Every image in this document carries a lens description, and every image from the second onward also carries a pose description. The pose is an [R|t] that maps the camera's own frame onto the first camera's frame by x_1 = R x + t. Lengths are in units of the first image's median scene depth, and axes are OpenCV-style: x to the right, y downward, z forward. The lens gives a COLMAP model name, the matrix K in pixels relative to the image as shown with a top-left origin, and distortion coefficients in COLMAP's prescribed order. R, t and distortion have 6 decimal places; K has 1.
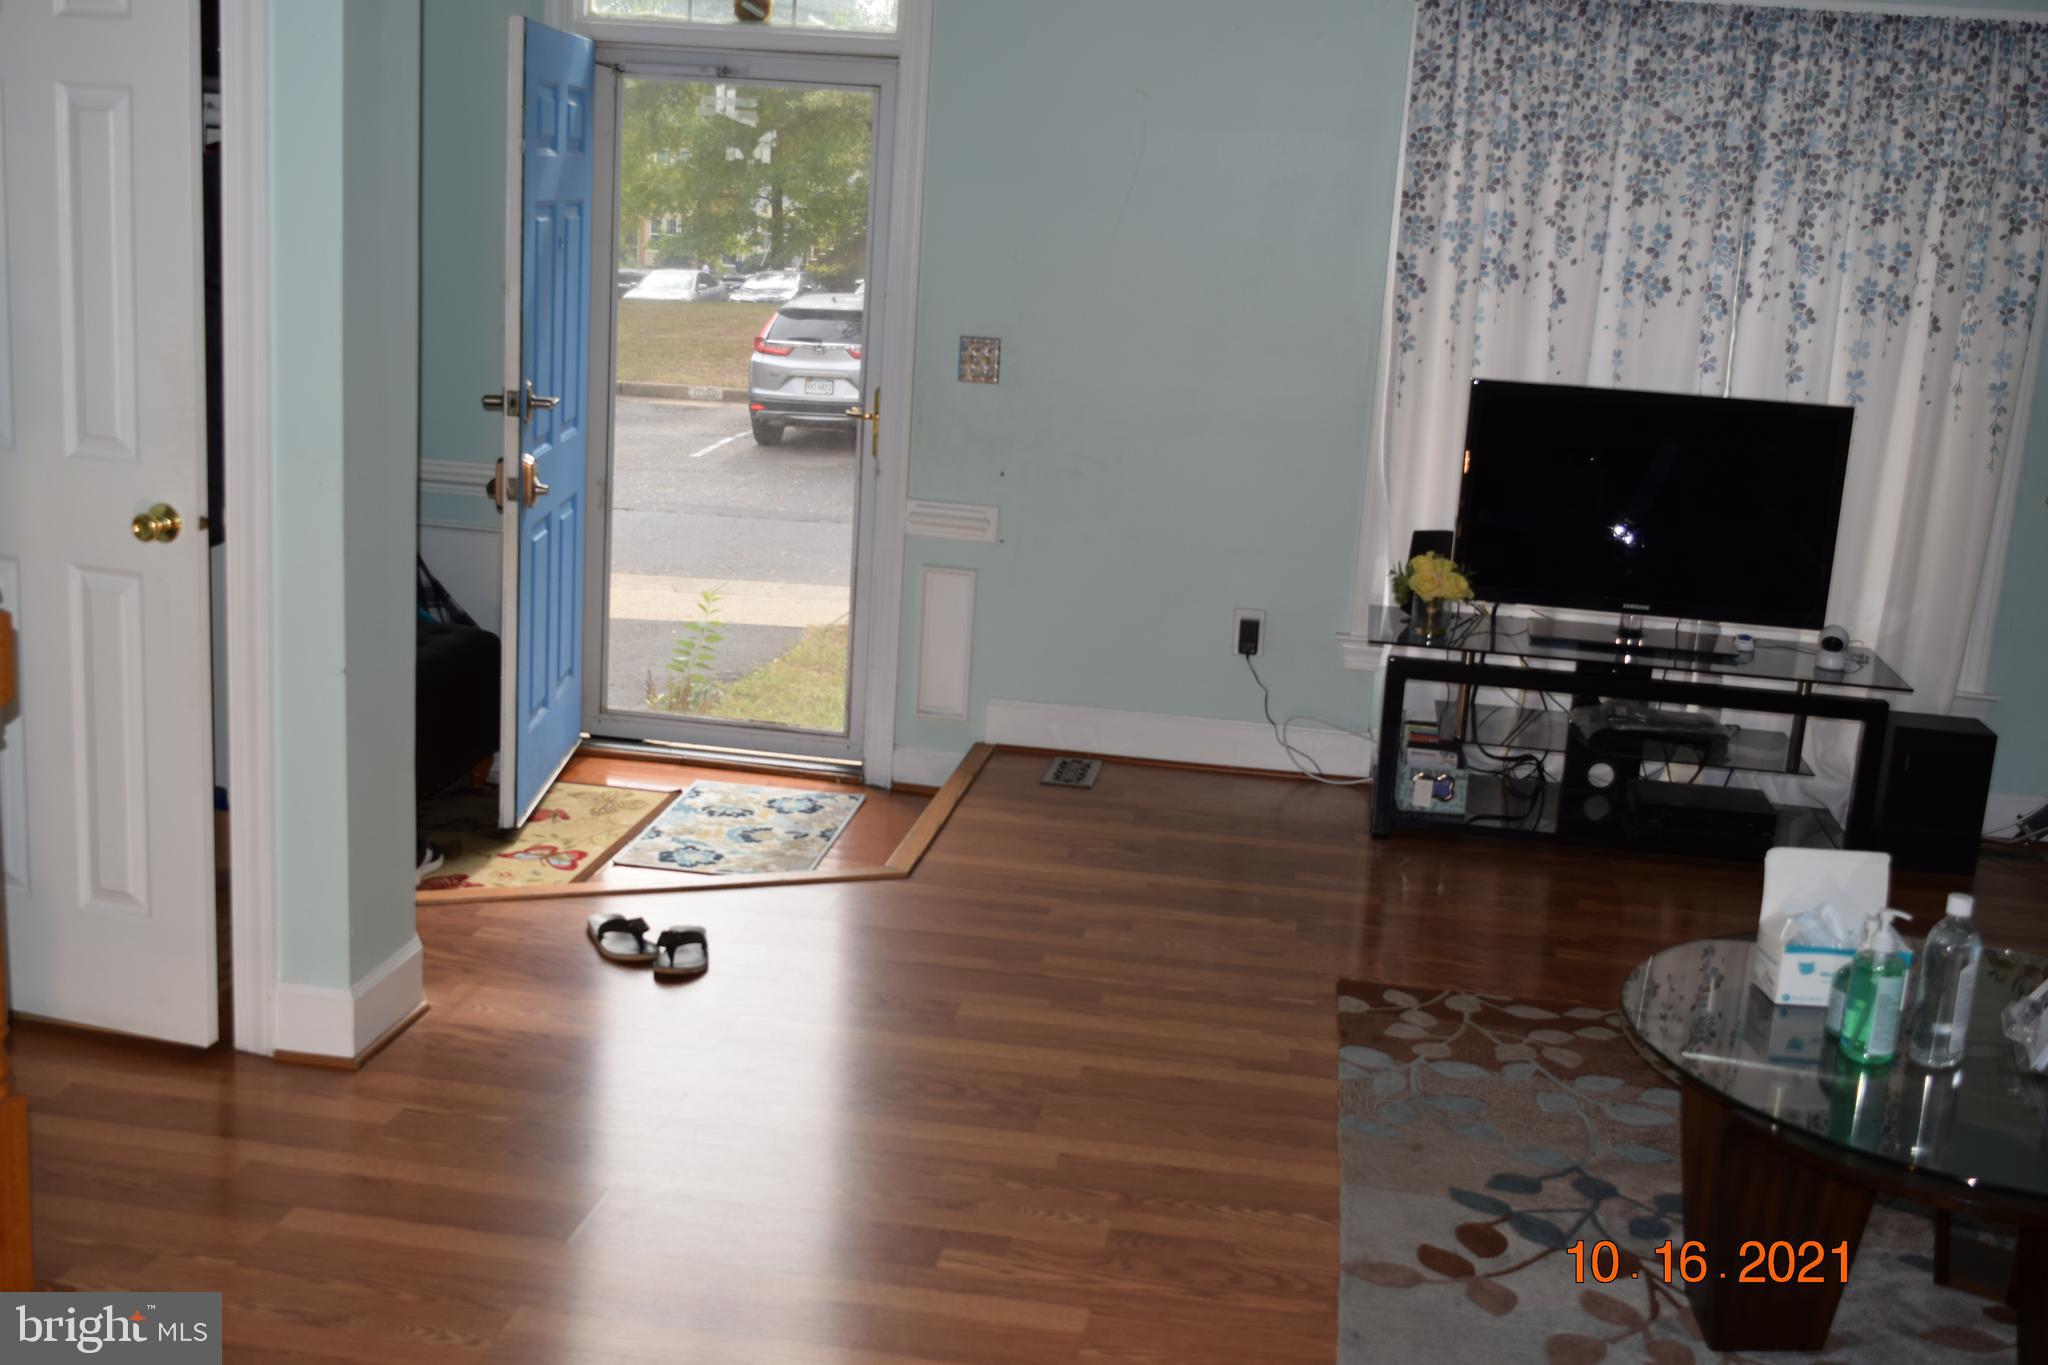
lens RADIAL K [[2214.6, 0, 1023.7], [0, 2214.6, 681.7], [0, 0, 1]] dist [-0.025267, 0.000000]
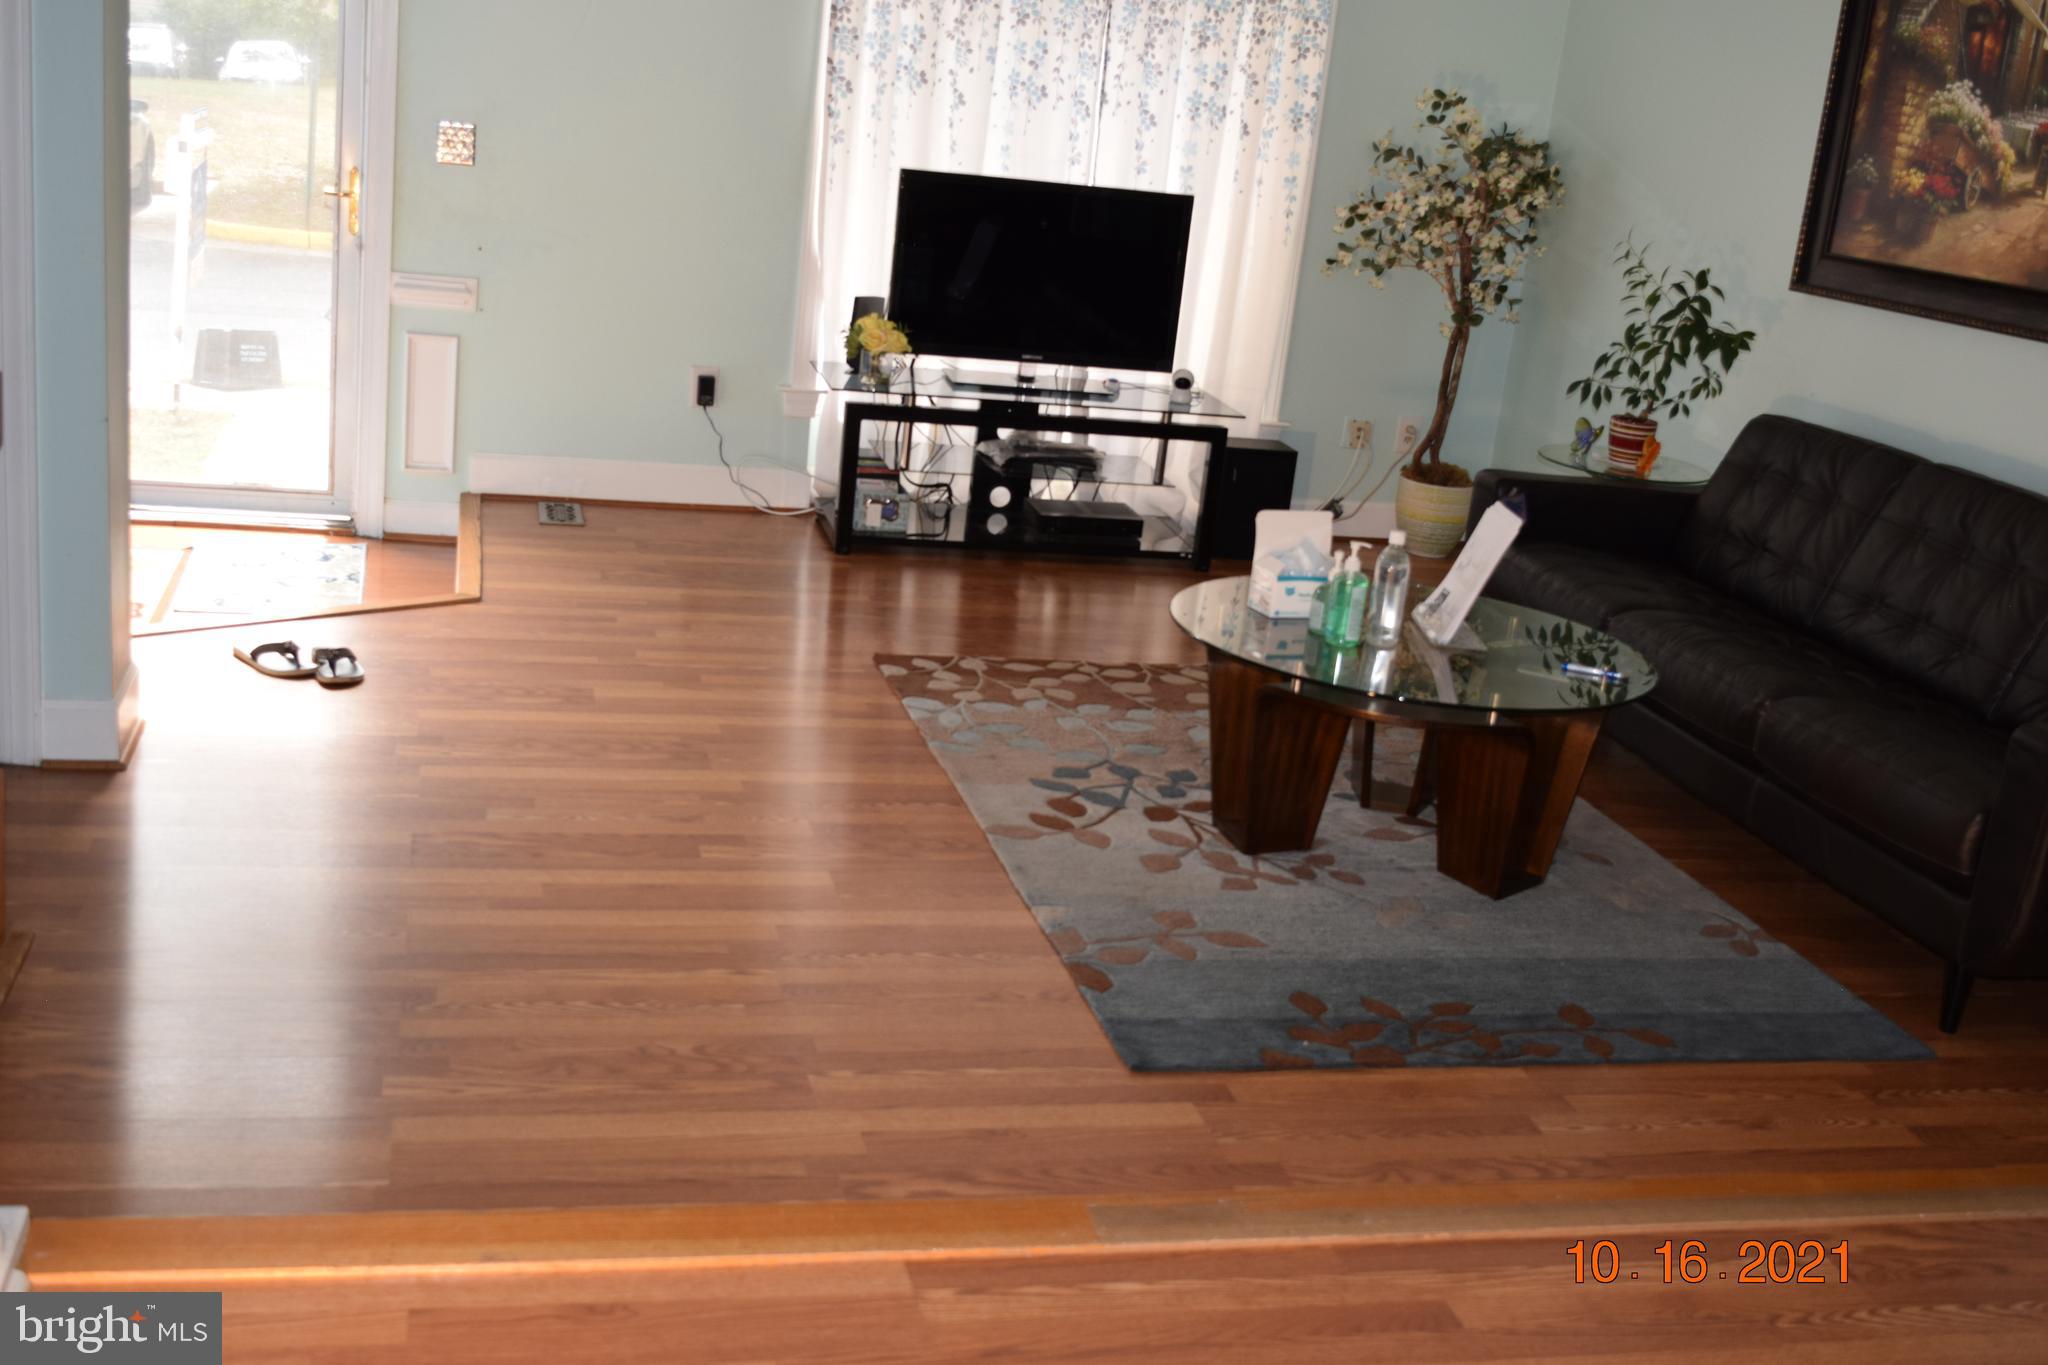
lens RADIAL K [[2214.6, 0, 1026.1], [0, 2214.6, 684.3], [0, 0, 1]] dist [-0.025267, 0.000000]
pose [[0.927301, -0.070363, 0.367642, -0.195501], [0.033994, 0.993945, 0.104489, 0.018853], [-0.372768, -0.084395, 0.924079, -0.160028]]
